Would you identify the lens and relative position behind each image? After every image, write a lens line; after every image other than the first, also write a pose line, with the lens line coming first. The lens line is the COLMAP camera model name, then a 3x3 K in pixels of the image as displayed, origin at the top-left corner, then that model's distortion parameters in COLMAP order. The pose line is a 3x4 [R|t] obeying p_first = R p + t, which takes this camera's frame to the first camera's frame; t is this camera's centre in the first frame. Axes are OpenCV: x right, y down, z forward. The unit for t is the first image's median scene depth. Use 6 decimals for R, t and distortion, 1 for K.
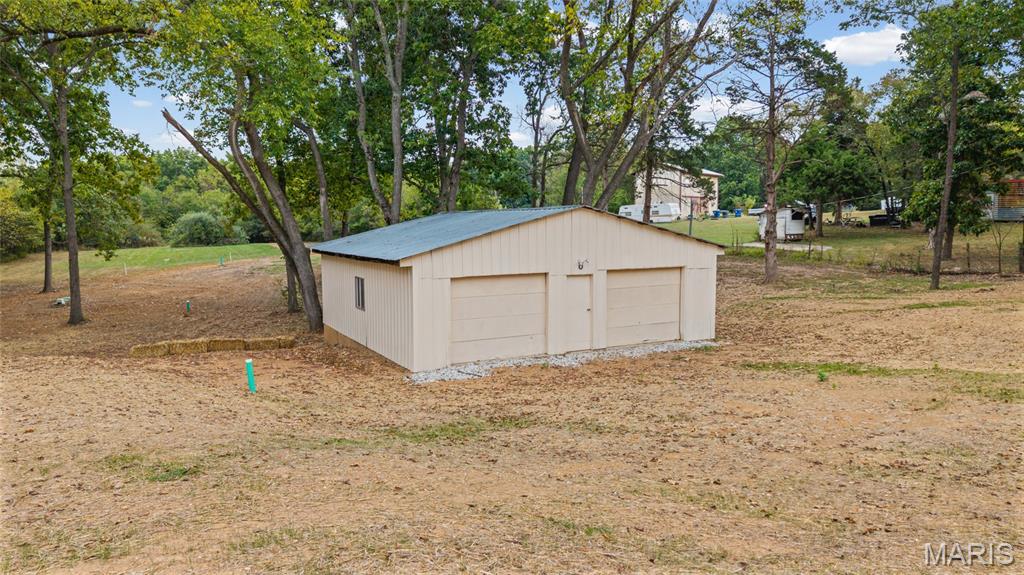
lens RADIAL K [[674.7, 0, 512.0], [0, 674.7, 287.5], [0, 0, 1]] dist [0.000687, 0.000333]
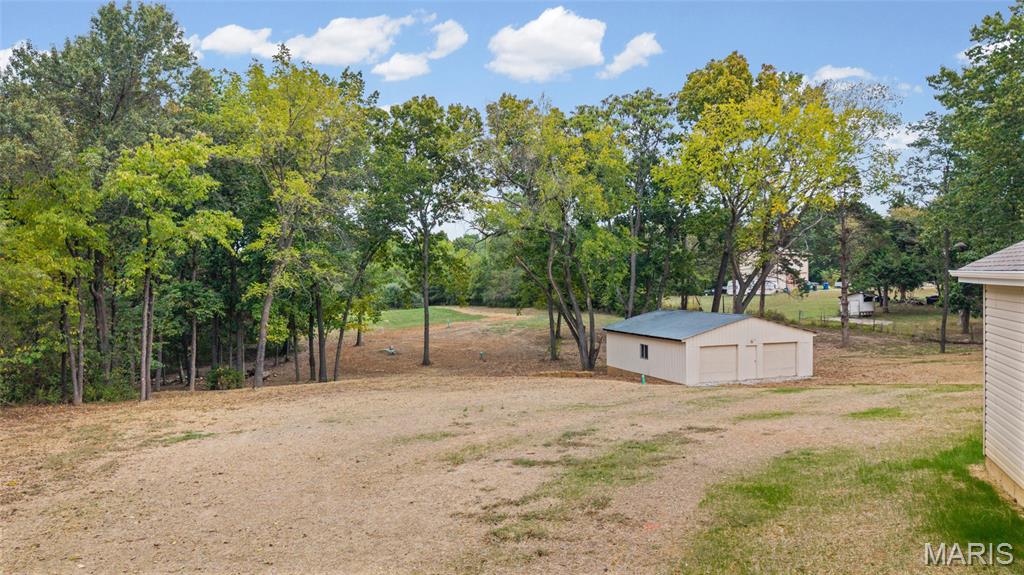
lens RADIAL K [[674.7, 0, 512.0], [0, 674.7, 287.5], [0, 0, 1]] dist [0.000687, 0.000333]
pose [[0.993225, 0.003072, -0.116165, -0.224935], [-0.012153, 0.996915, -0.077542, -0.013949], [0.115568, 0.078428, 0.990198, -0.707096]]
